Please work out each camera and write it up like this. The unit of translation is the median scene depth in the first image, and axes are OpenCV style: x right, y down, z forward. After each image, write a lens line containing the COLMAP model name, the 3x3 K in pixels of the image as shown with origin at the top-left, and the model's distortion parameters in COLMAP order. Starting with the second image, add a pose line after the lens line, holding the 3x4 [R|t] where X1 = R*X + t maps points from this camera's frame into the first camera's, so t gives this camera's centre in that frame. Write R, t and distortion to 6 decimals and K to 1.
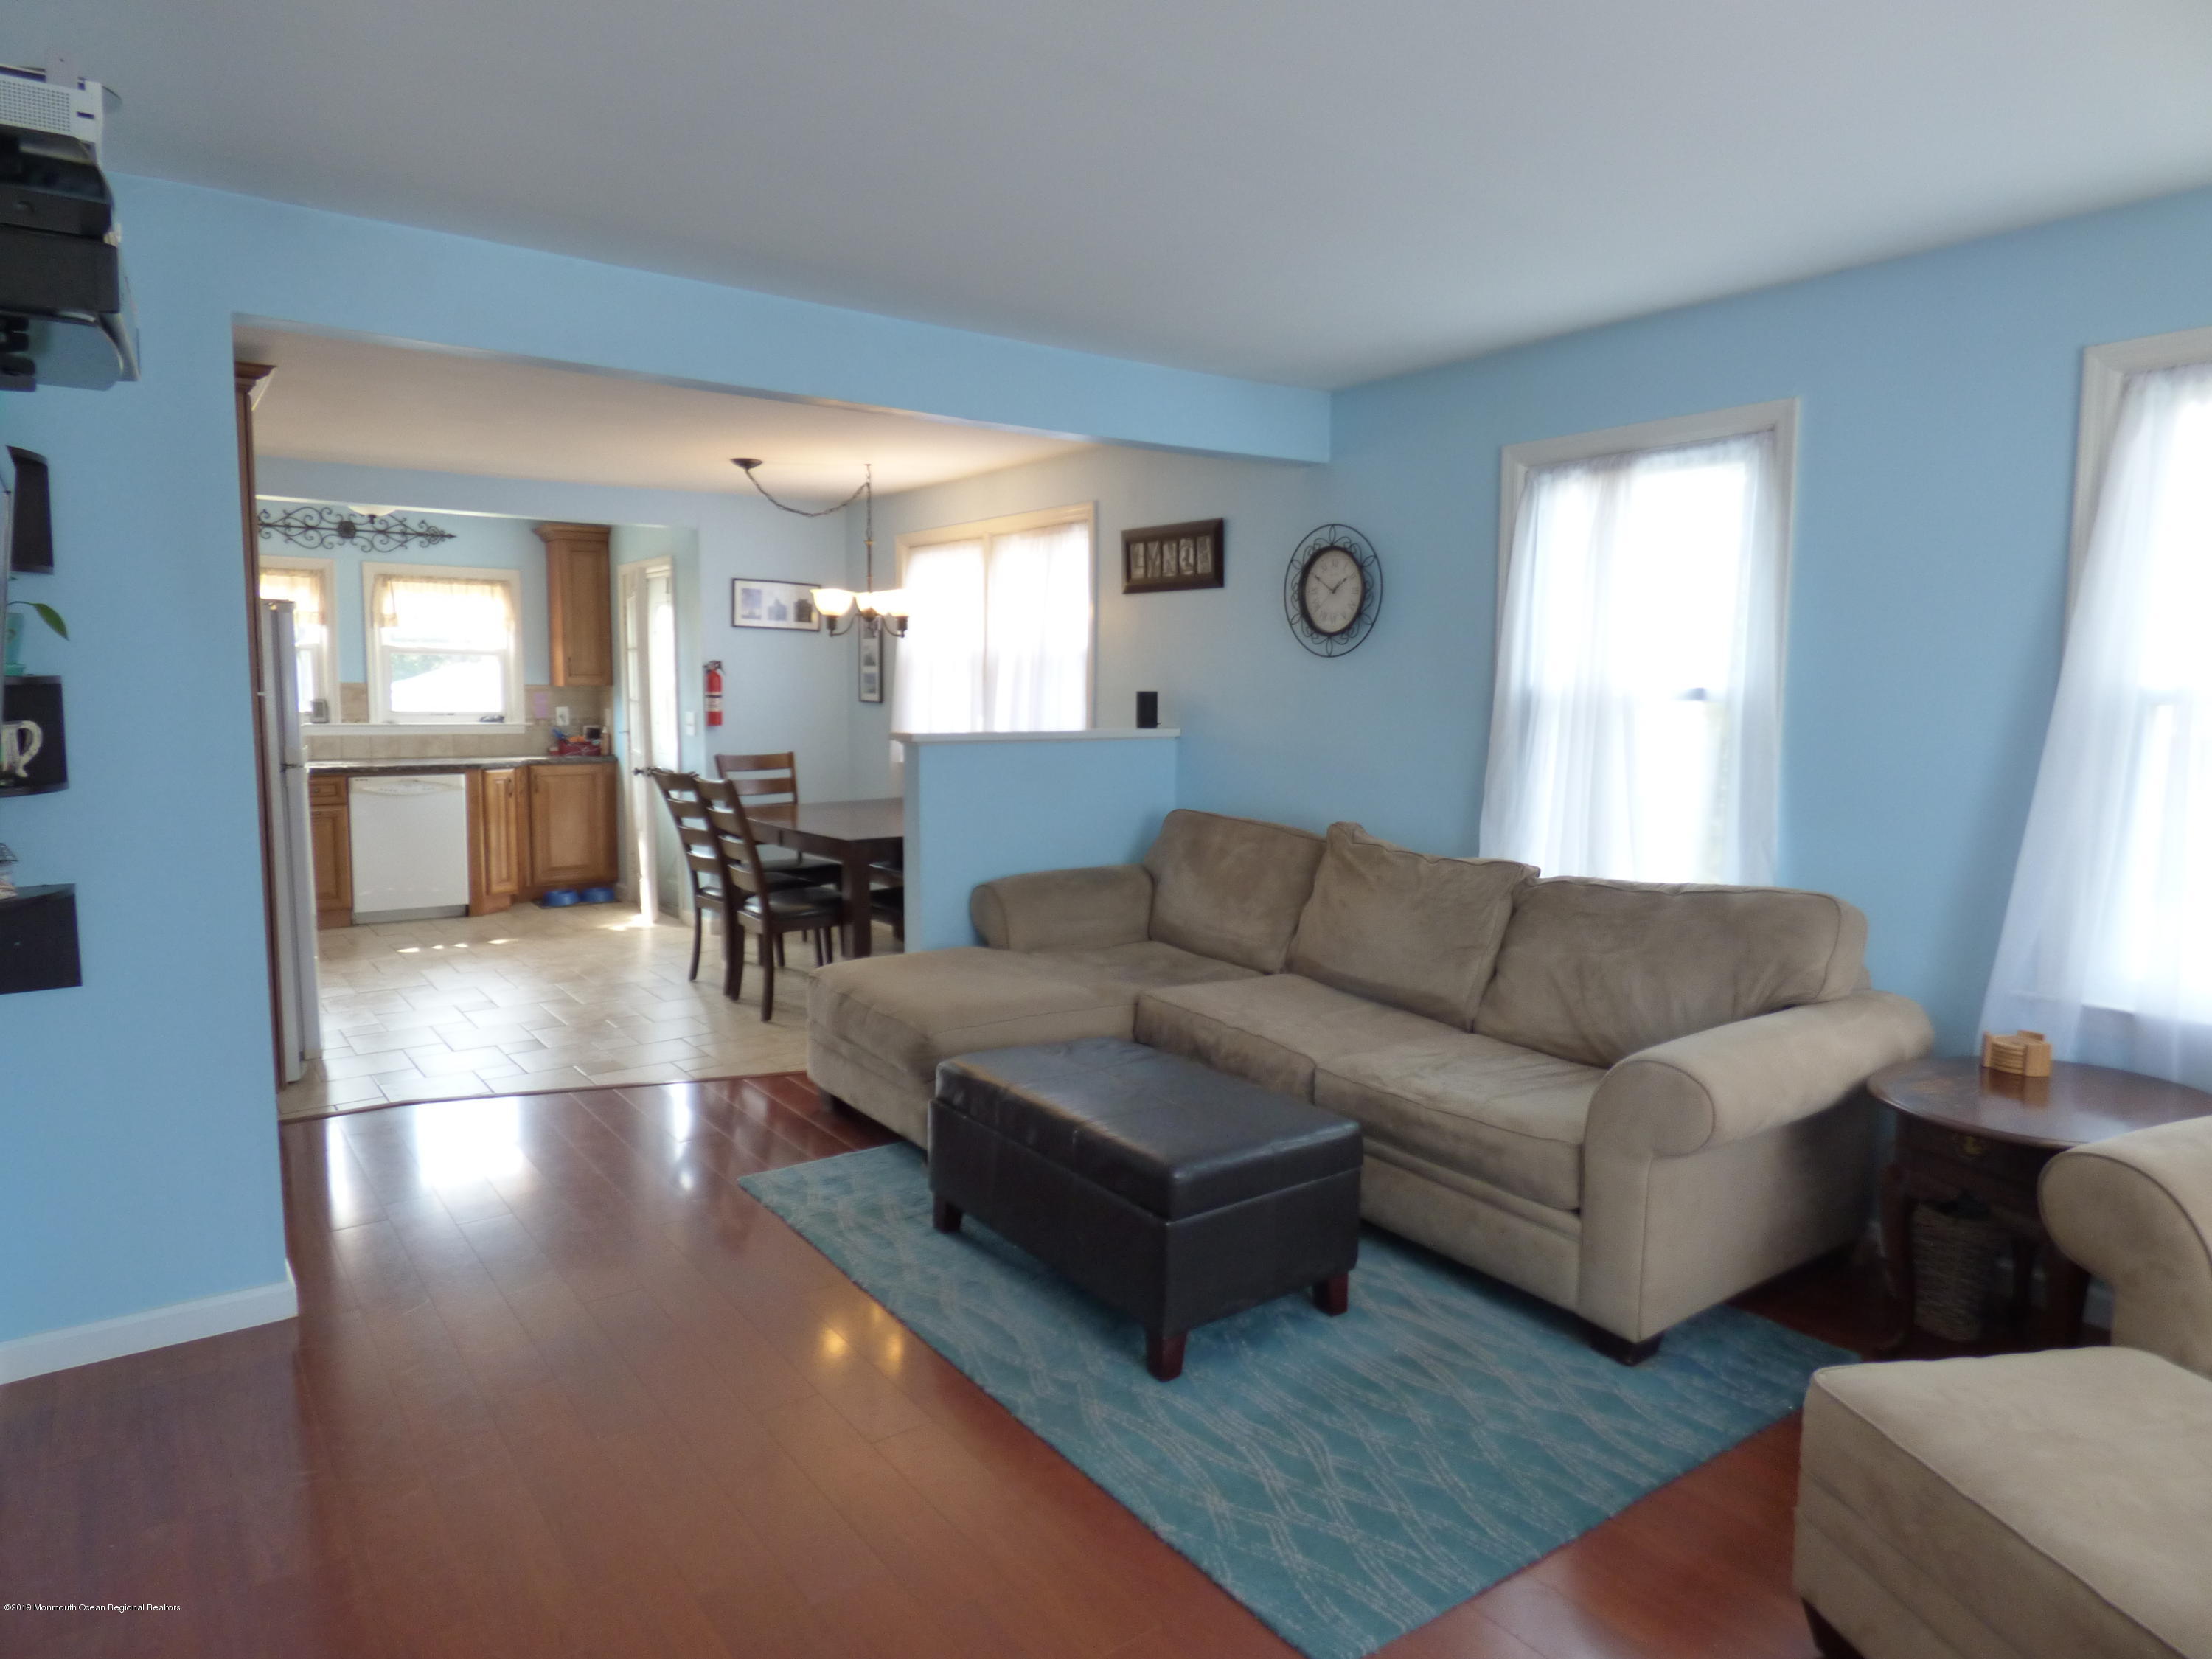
lens RADIAL K [[1328.4, 0, 1099.4], [0, 1328.4, 841.8], [0, 0, 1]] dist [-0.006697, -0.007850]
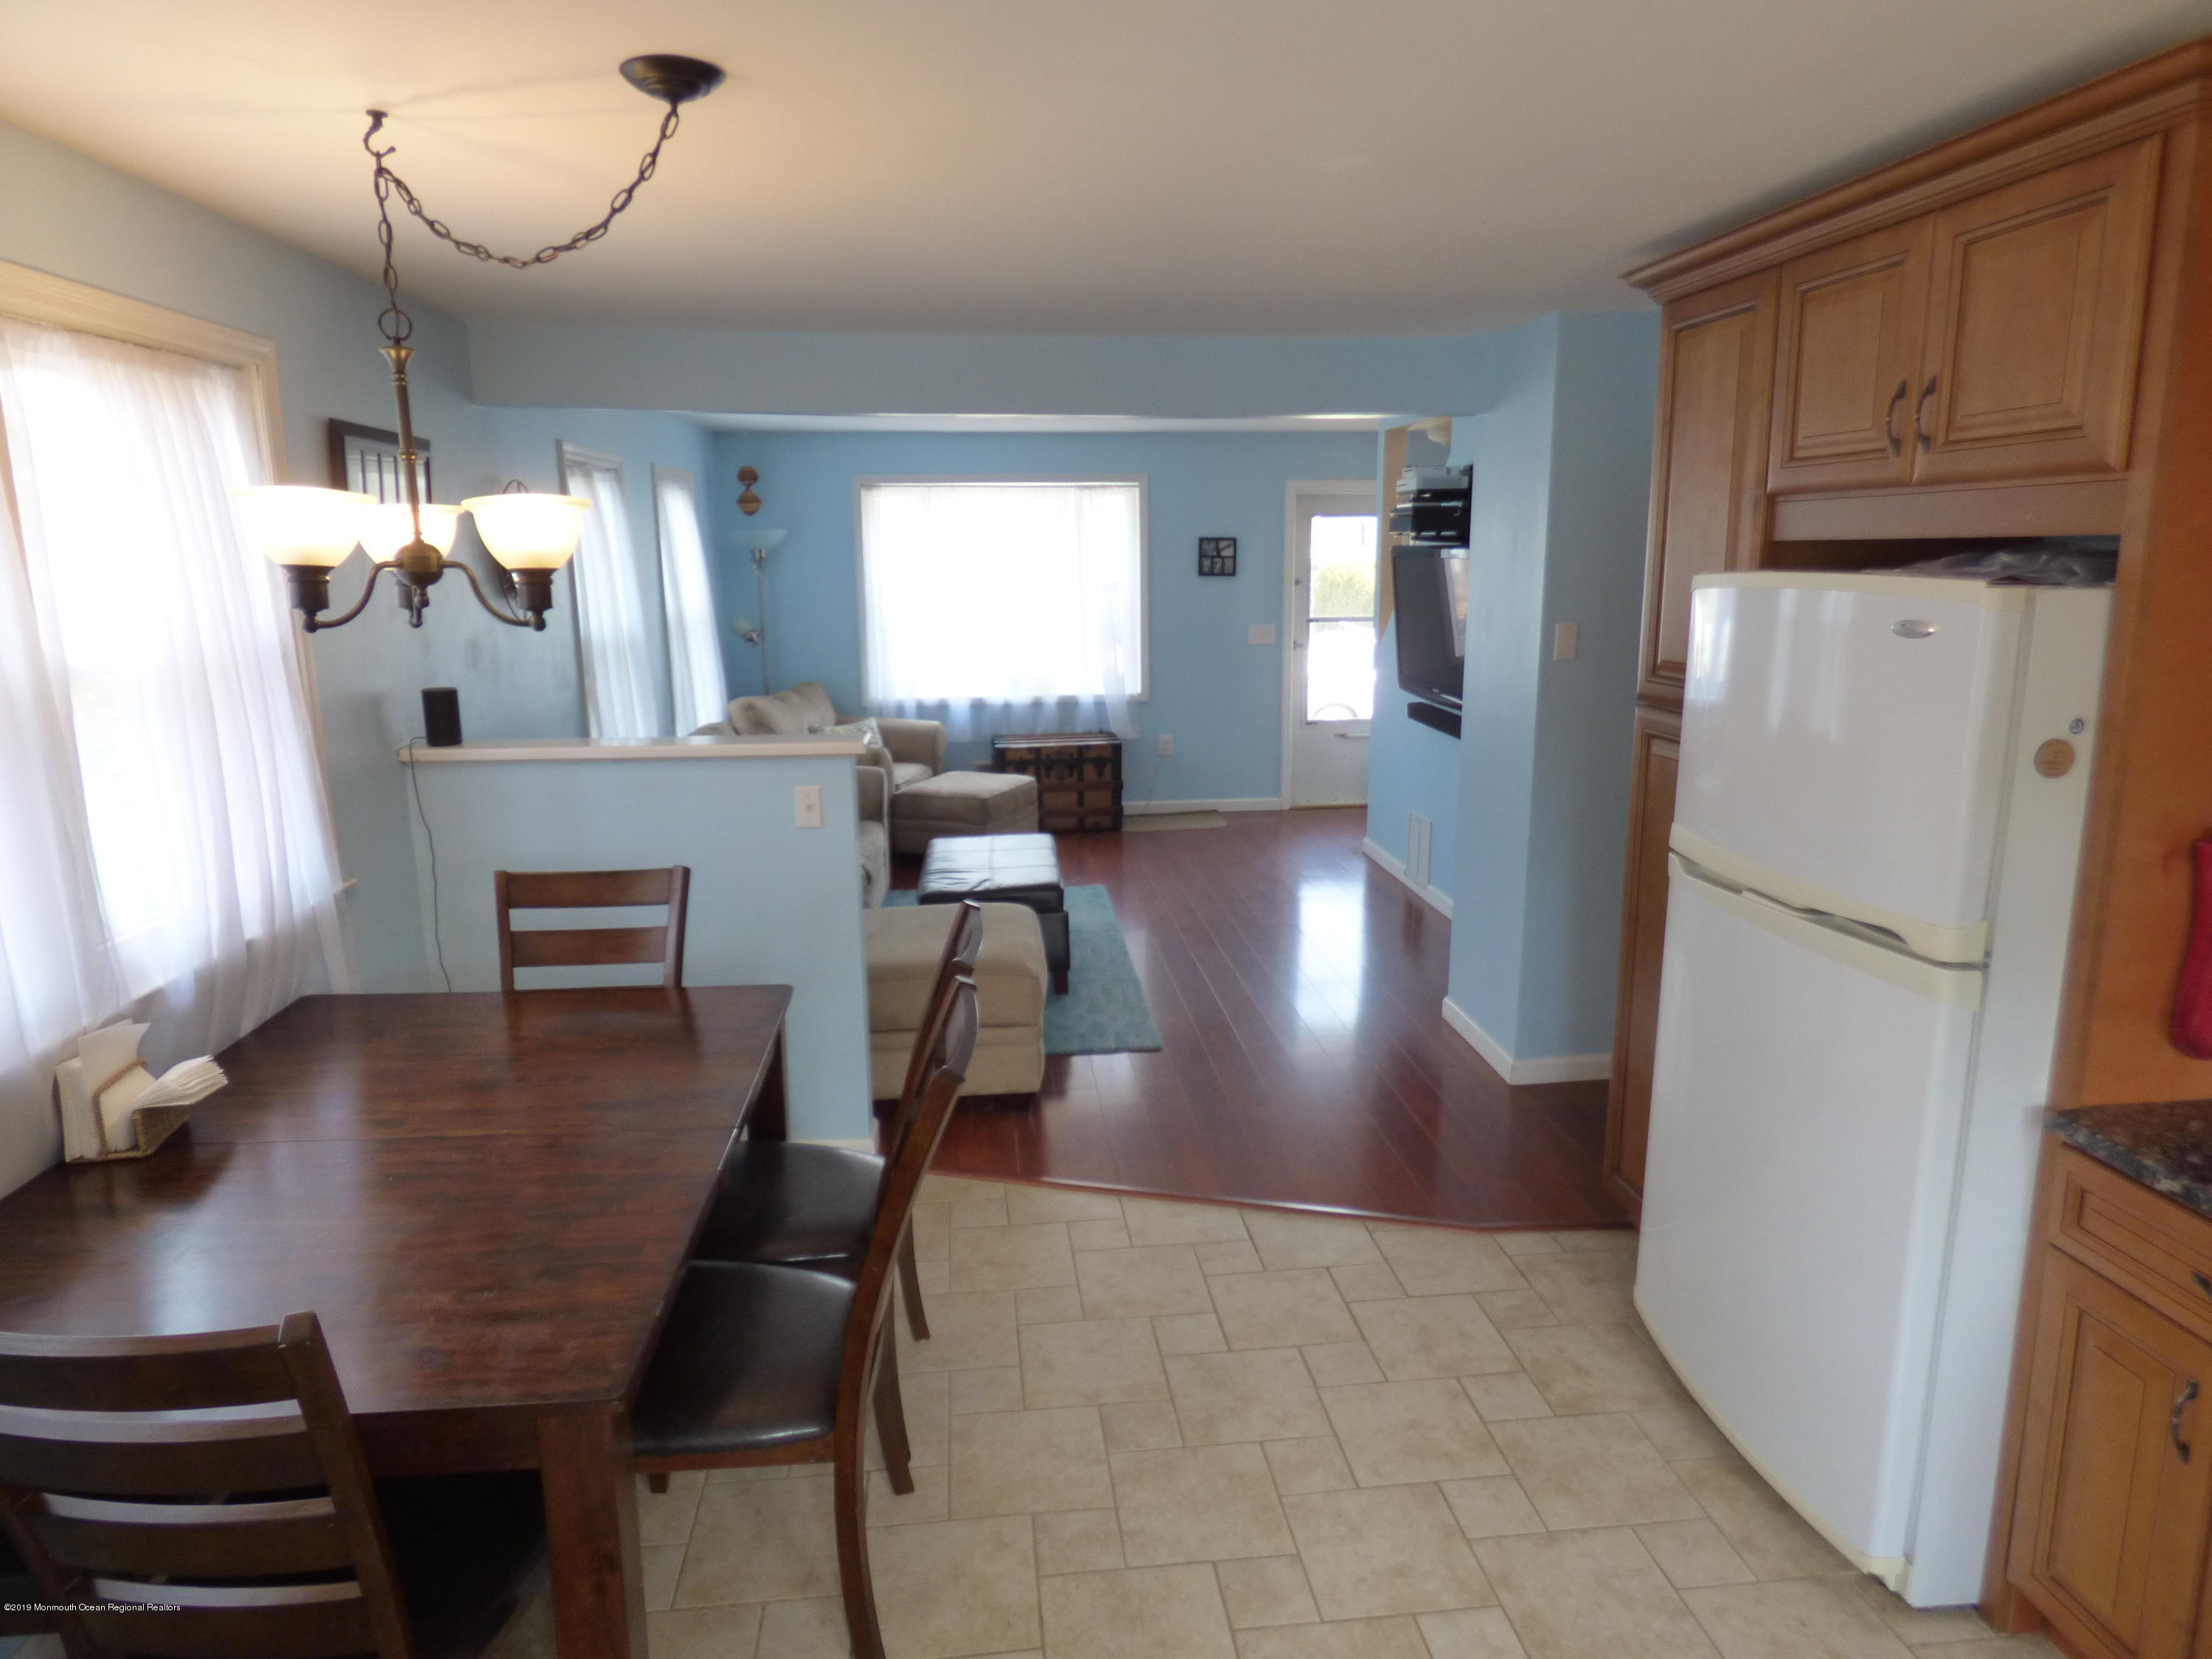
lens RADIAL K [[1328.4, 0, 1108.9], [0, 1328.4, 823.2], [0, 0, 1]] dist [-0.006697, -0.007850]
pose [[-0.858978, -0.103650, 0.501411, -0.416741], [0.062423, 0.950791, 0.303481, -0.163522], [-0.508193, 0.291983, -0.810238, 0.988895]]
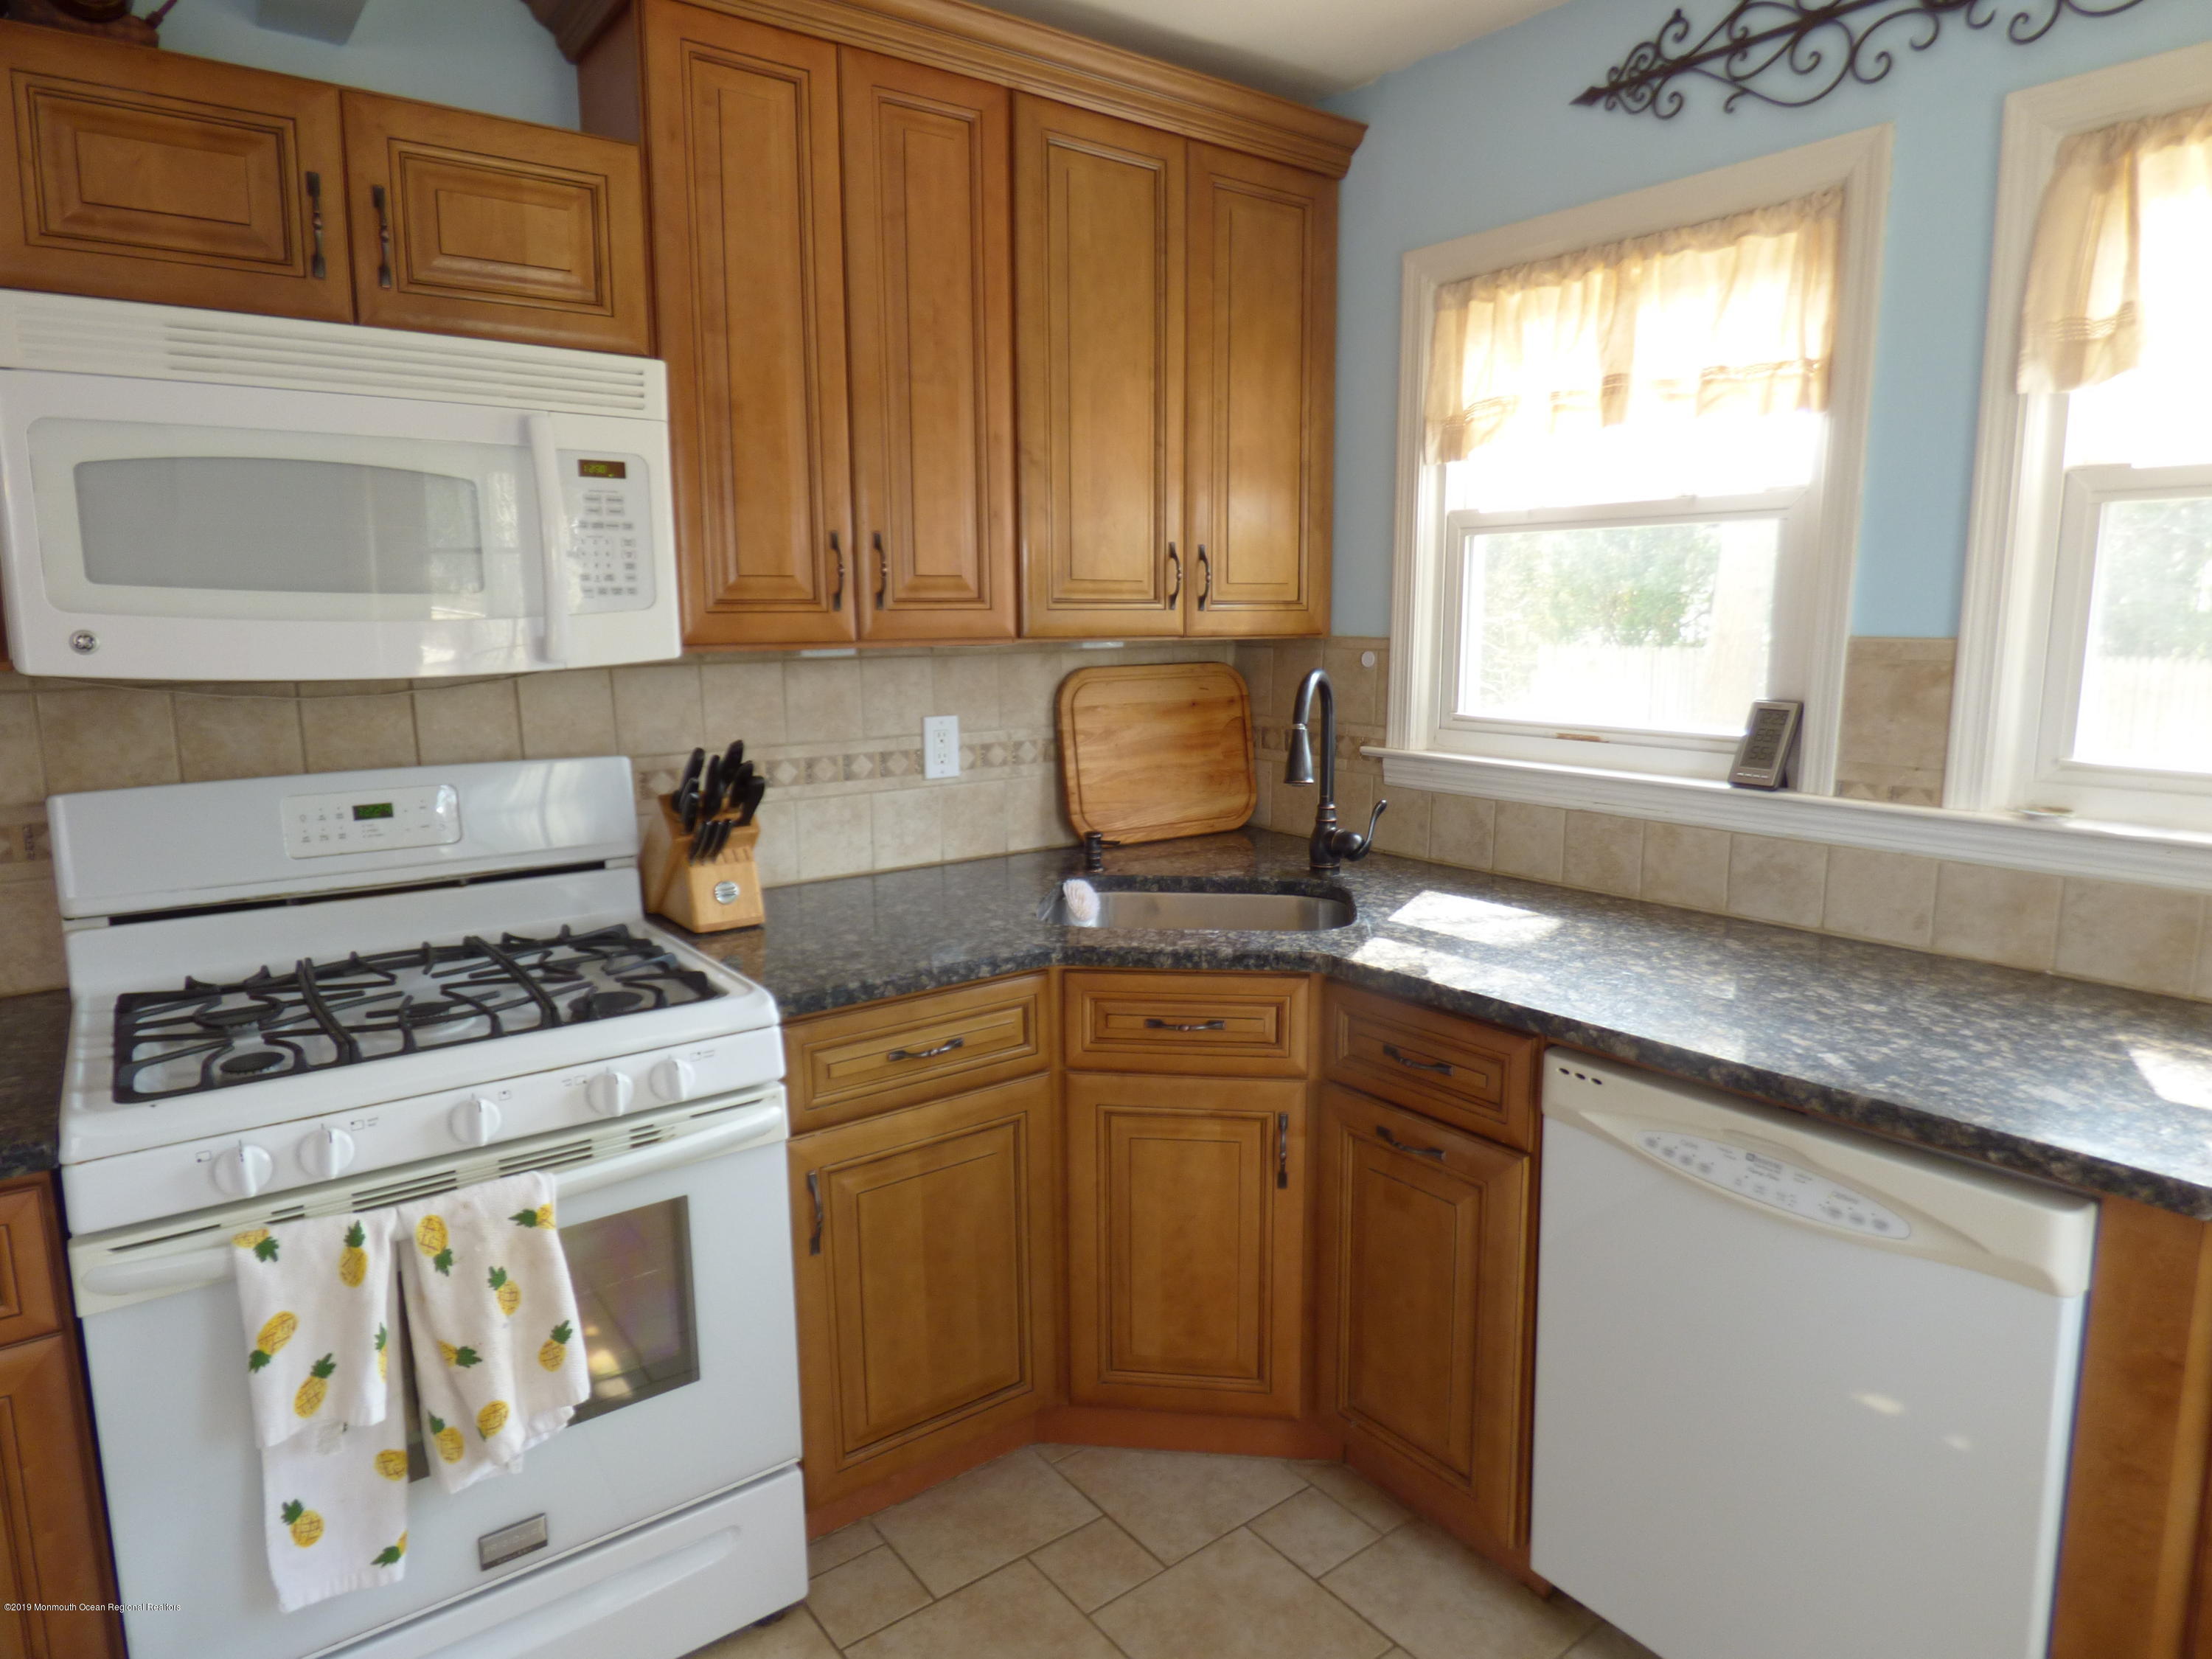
lens RADIAL K [[1328.4, 0, 1098.8], [0, 1328.4, 818.2], [0, 0, 1]] dist [-0.006697, -0.007850]
pose [[-0.005634, 0.139051, -0.990269, -0.331492], [-0.112638, 0.983894, 0.138796, -0.108968], [0.993620, 0.112324, 0.010119, 0.890308]]
